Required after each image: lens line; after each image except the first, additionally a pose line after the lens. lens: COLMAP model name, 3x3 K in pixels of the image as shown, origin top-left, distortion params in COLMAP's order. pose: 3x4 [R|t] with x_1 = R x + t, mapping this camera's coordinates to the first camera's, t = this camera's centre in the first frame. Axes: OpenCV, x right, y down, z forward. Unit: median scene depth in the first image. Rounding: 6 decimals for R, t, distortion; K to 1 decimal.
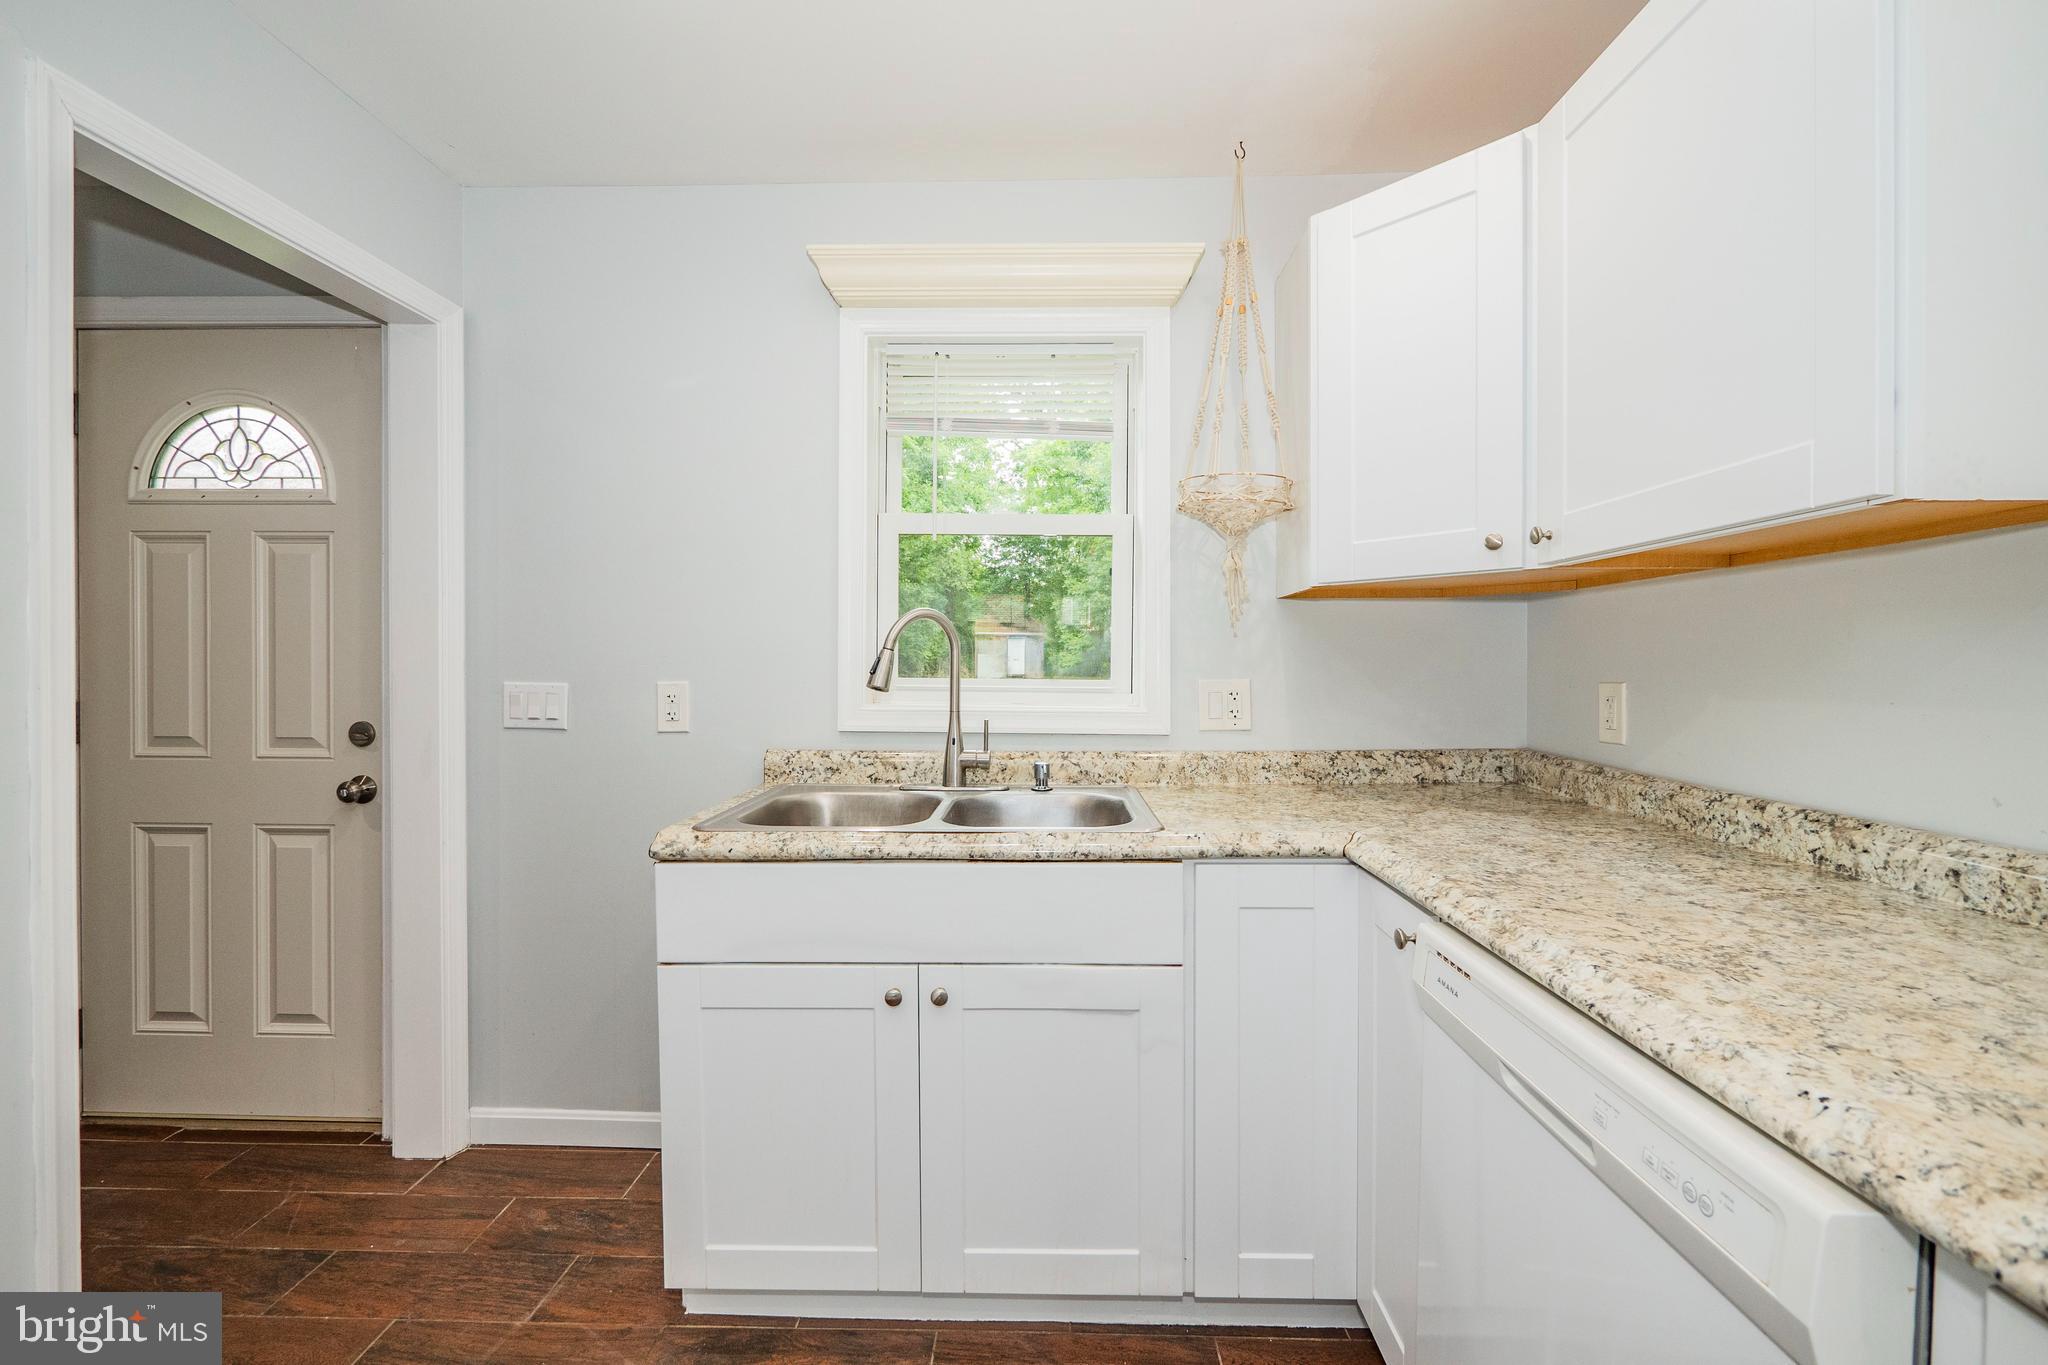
lens RADIAL K [[861.4, 0, 1026.7], [0, 861.4, 676.0], [0, 0, 1]] dist [-0.007675, 0.001227]
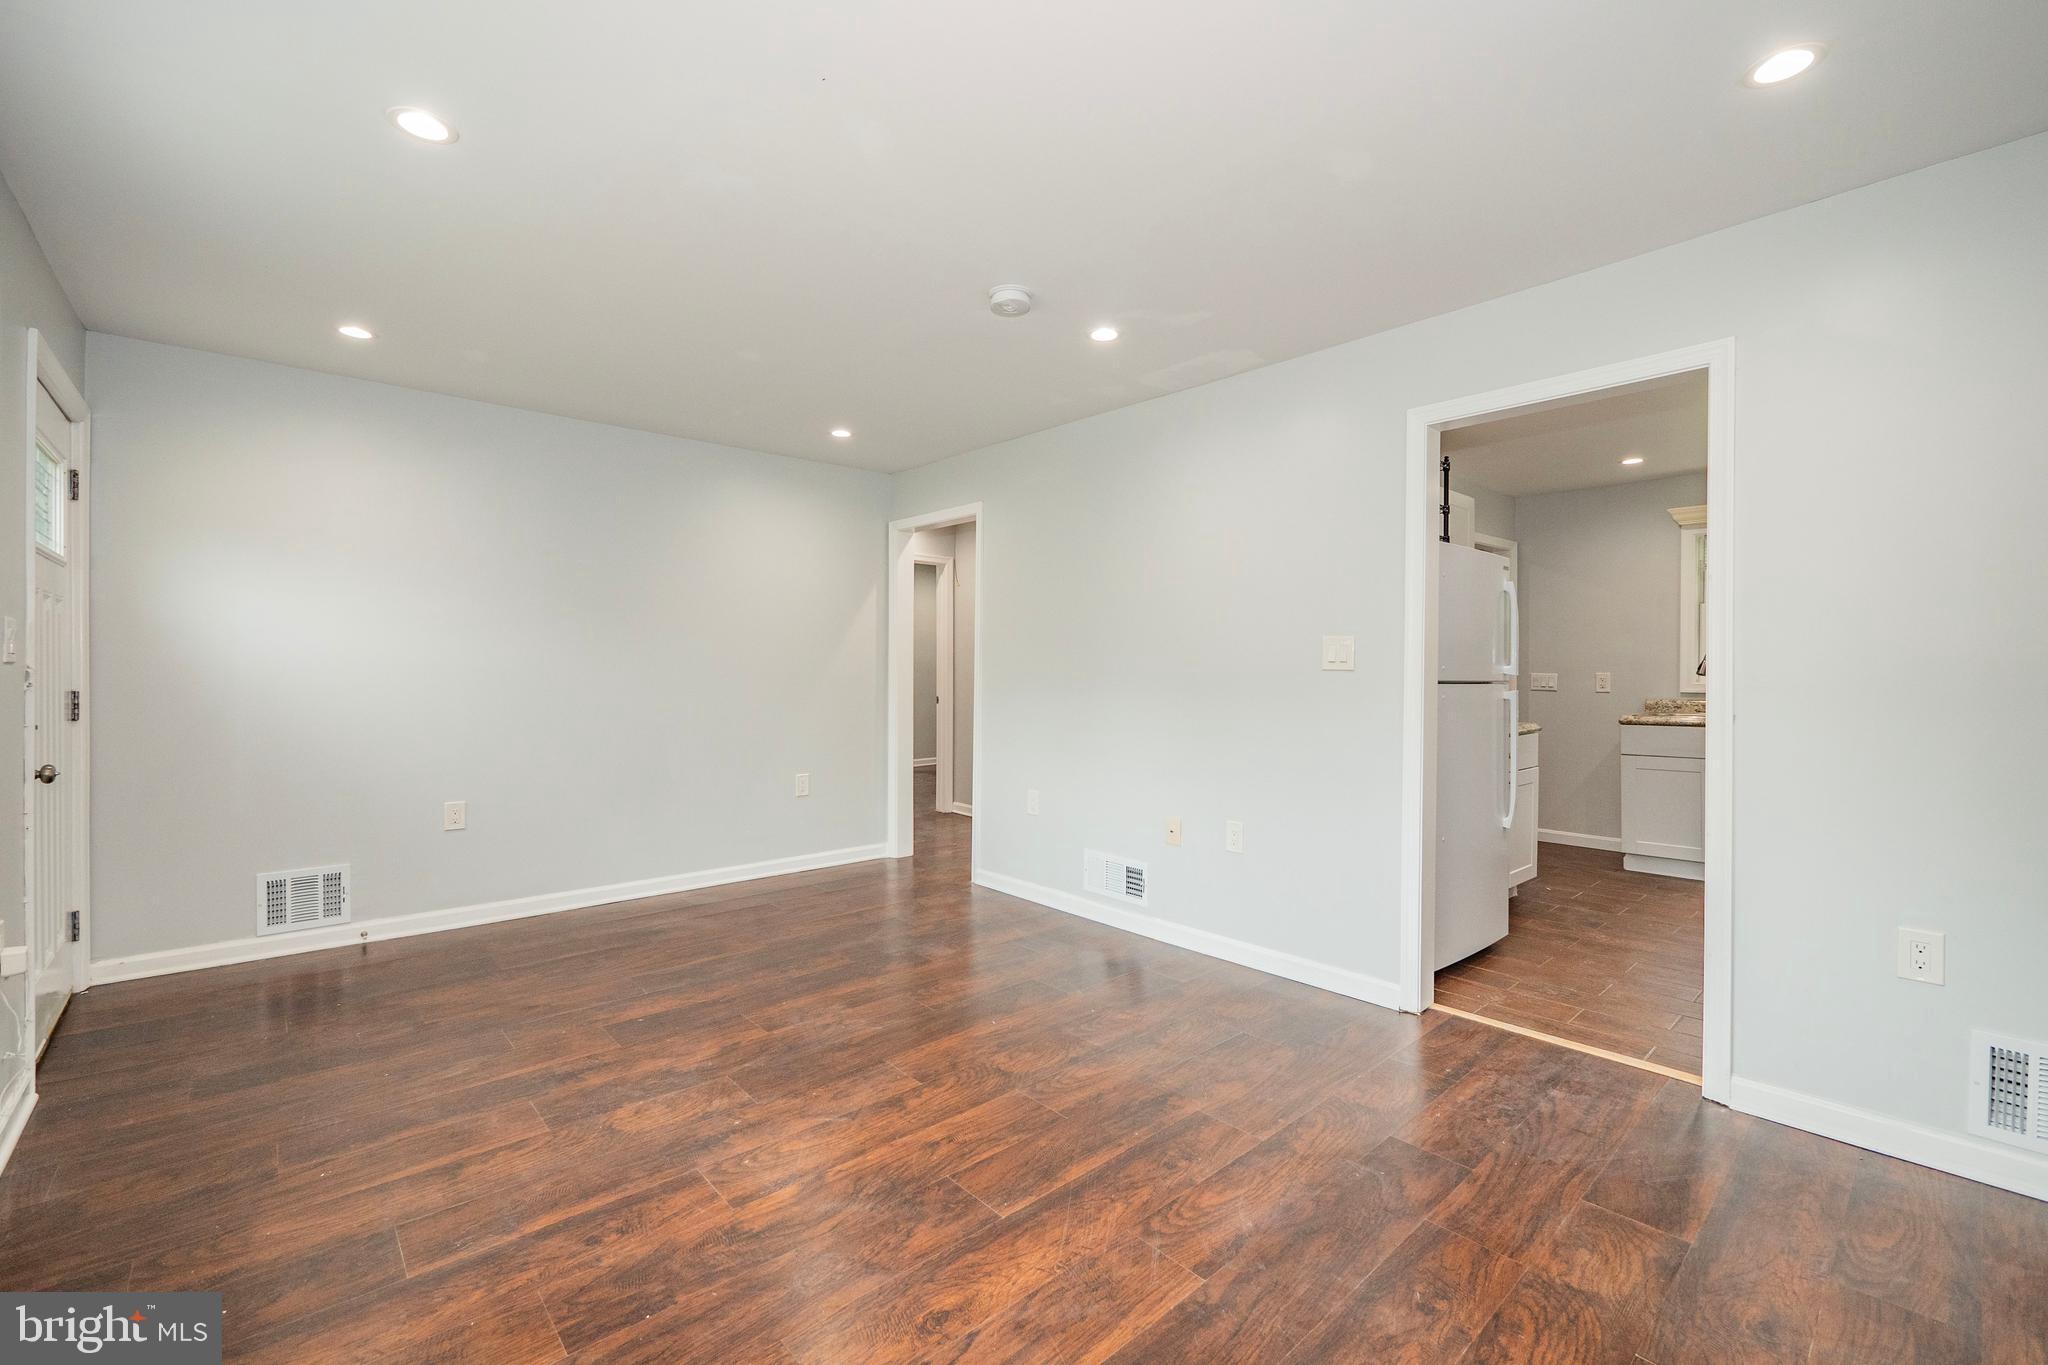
lens RADIAL K [[861.4, 0, 1023.0], [0, 861.4, 674.6], [0, 0, 1]] dist [-0.007675, 0.001227]
pose [[0.685010, -0.000238, -0.728533, 0.331584], [-0.006190, 0.999962, -0.006147, 0.043446], [0.728507, 0.008720, 0.684983, -2.395910]]
